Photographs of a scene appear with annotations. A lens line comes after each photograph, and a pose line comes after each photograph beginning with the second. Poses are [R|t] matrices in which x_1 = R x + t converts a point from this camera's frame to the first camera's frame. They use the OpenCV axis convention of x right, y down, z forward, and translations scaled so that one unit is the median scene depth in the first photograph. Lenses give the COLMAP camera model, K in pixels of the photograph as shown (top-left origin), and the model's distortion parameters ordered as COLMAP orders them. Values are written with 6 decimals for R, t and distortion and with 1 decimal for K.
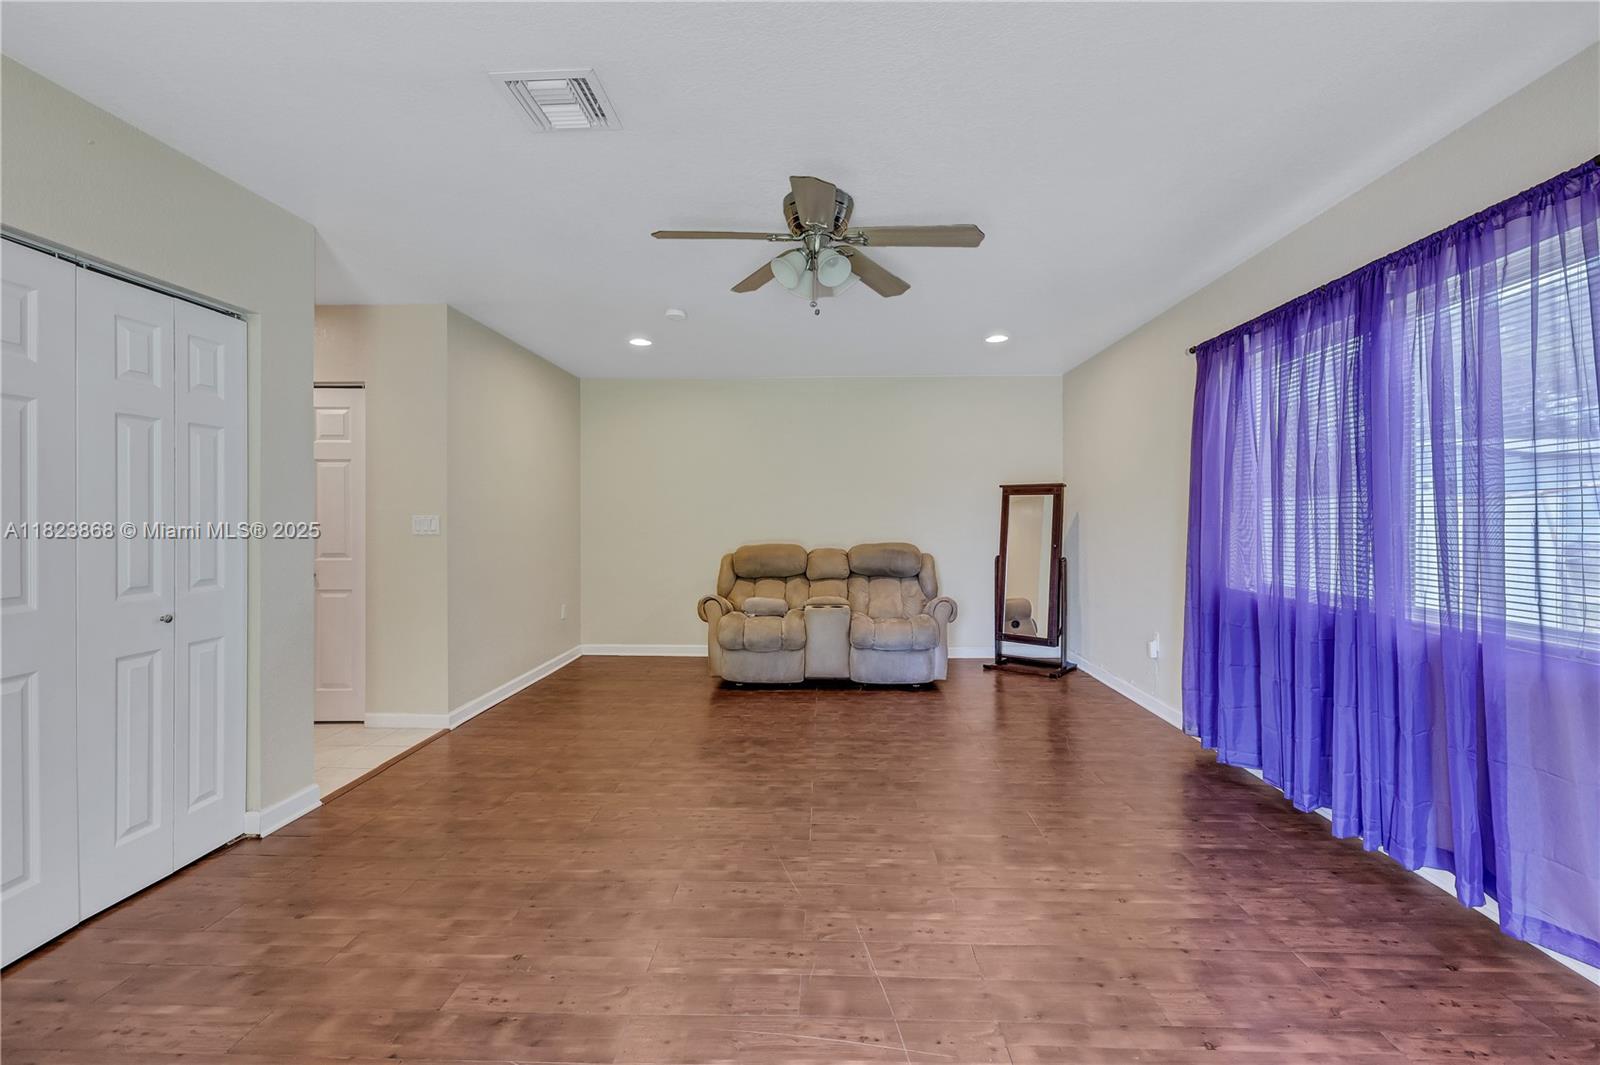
lens RADIAL K [[667.1, 0, 810.0], [0, 667.1, 521.2], [0, 0, 1]] dist [-0.002061, 0.000605]
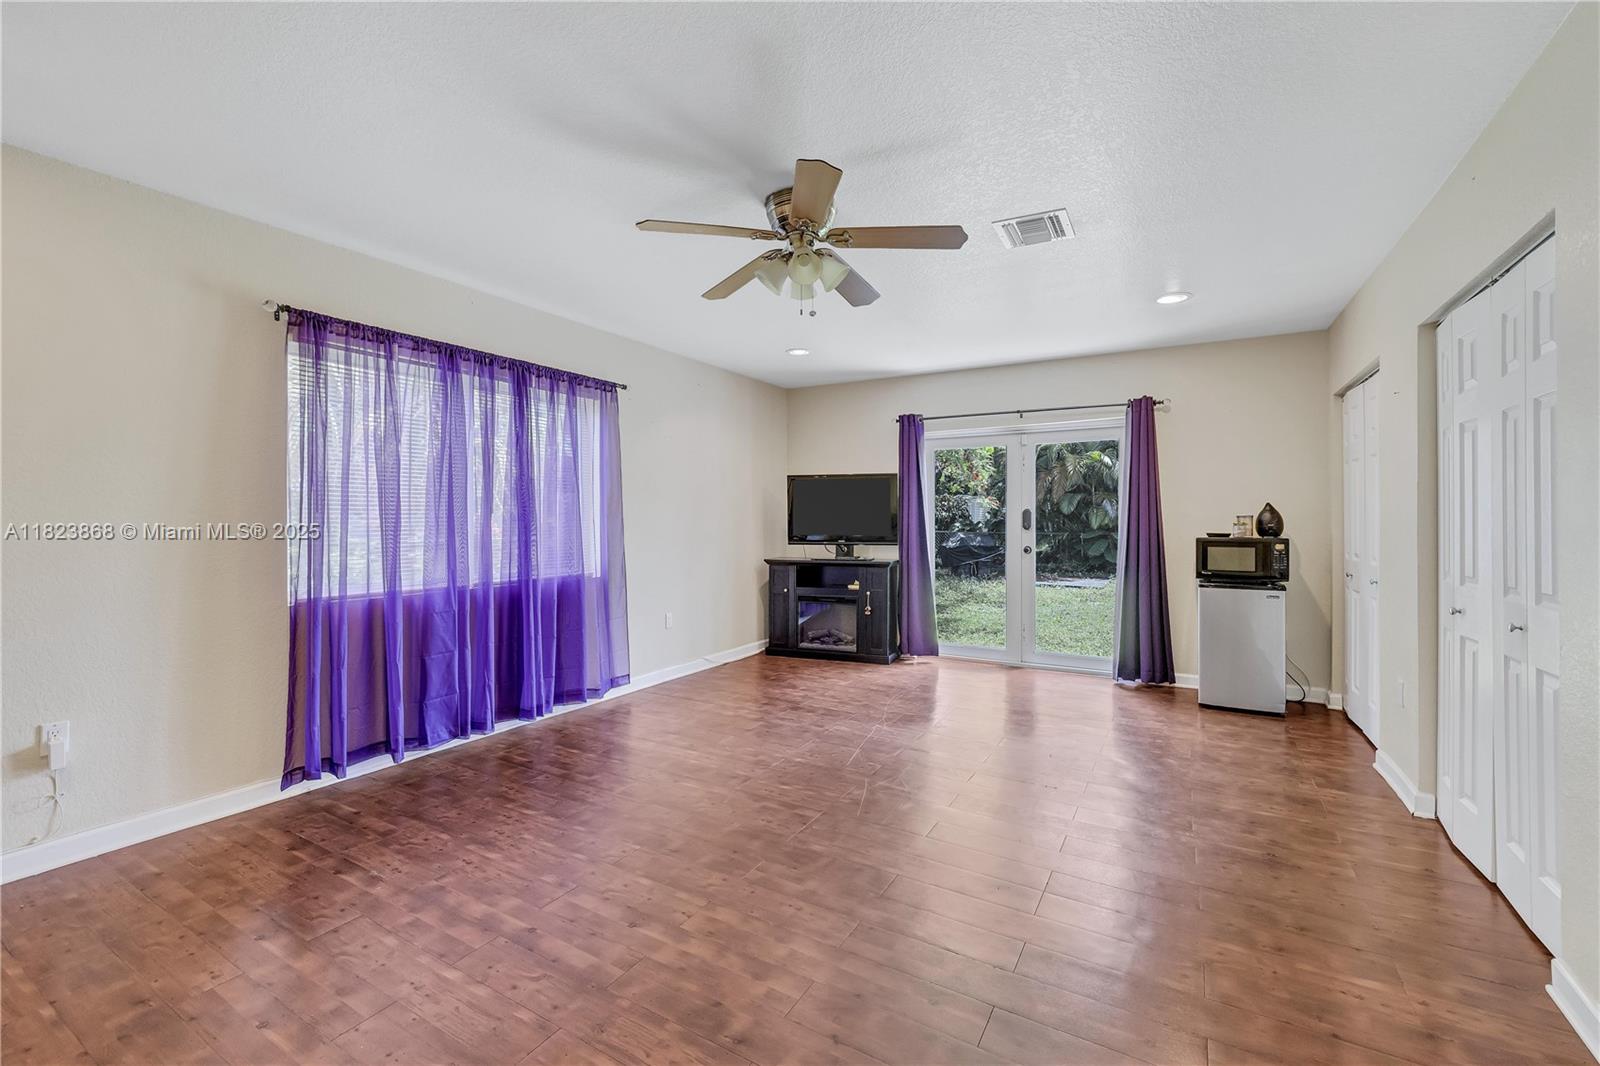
lens RADIAL K [[667.1, 0, 807.6], [0, 667.1, 521.7], [0, 0, 1]] dist [-0.002061, 0.000605]
pose [[-0.880546, 0.005577, 0.473929, -0.472411], [0.007502, 0.999970, 0.002171, 0.002671], [-0.473902, 0.005467, -0.880561, 1.875211]]
